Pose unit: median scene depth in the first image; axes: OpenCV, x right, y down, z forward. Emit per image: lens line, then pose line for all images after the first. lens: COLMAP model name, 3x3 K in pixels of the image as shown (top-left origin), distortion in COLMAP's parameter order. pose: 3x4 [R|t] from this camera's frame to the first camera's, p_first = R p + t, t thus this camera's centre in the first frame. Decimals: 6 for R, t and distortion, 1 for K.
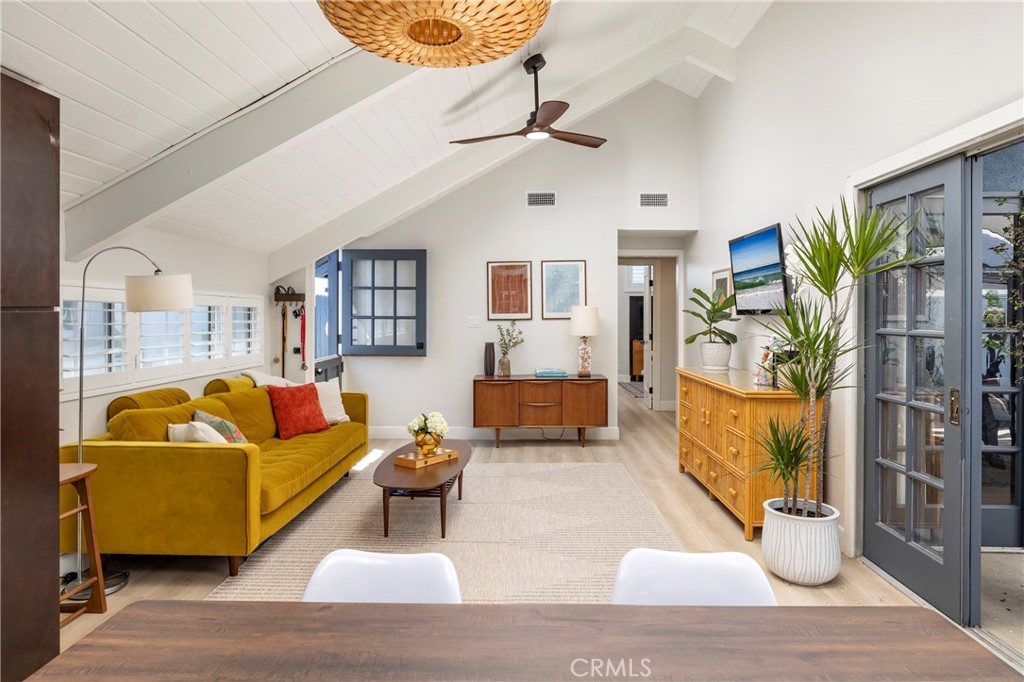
lens RADIAL K [[630.9, 0, 516.0], [0, 630.9, 320.0], [0, 0, 1]] dist [-0.002709, -0.000479]
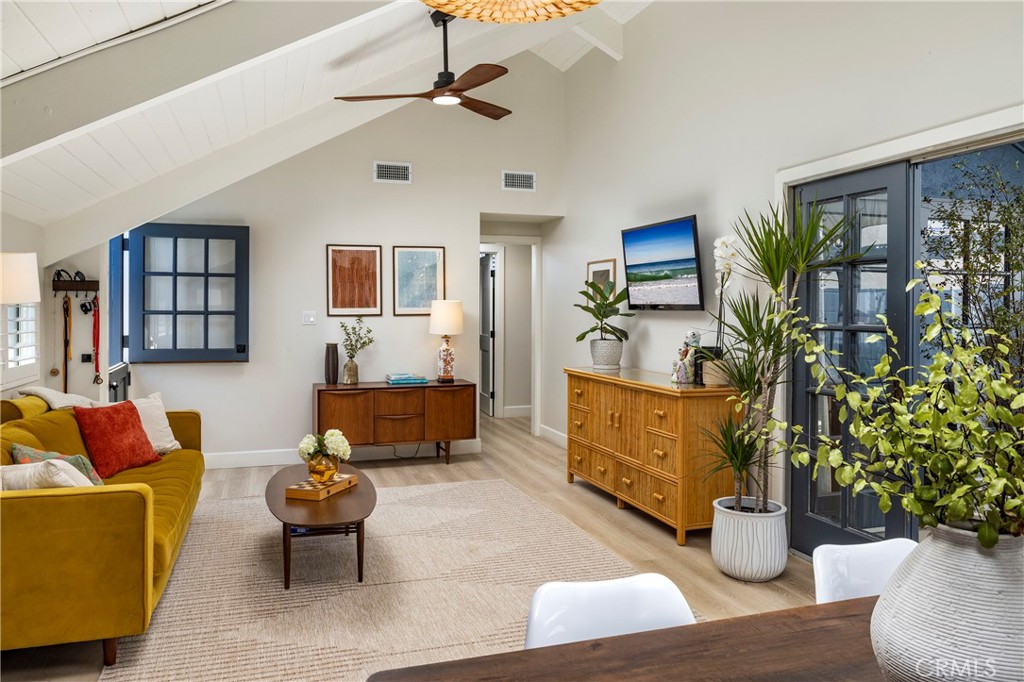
lens RADIAL K [[744.3, 0, 512.5], [0, 744.3, 315.8], [0, 0, 1]] dist [-0.002034, 0.002170]
pose [[0.941638, -0.002104, 0.336620, -0.171526], [0.001880, 0.999998, 0.000990, -0.000762], [-0.336621, -0.000299, 0.941640, 0.014577]]
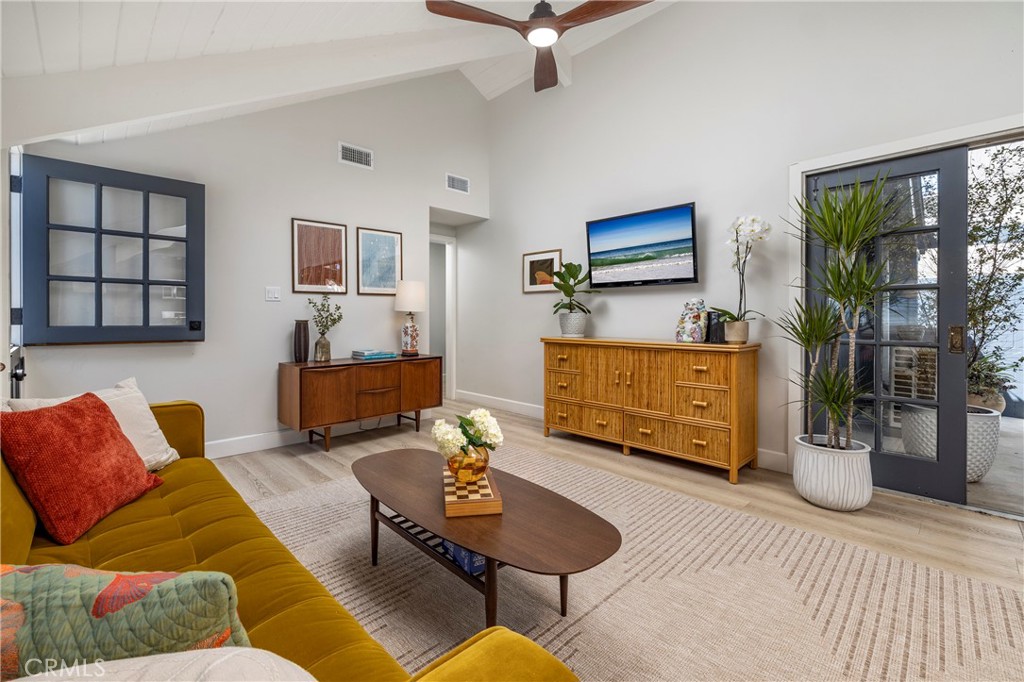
lens RADIAL K [[446.7, 0, 507.0], [0, 446.7, 321.1], [0, 0, 1]] dist [-0.001707, -0.000211]
pose [[0.700600, -0.008258, 0.713507, -0.305679], [0.008278, 0.999960, 0.003445, 0.043615], [-0.713507, 0.003493, 0.700640, 0.499726]]
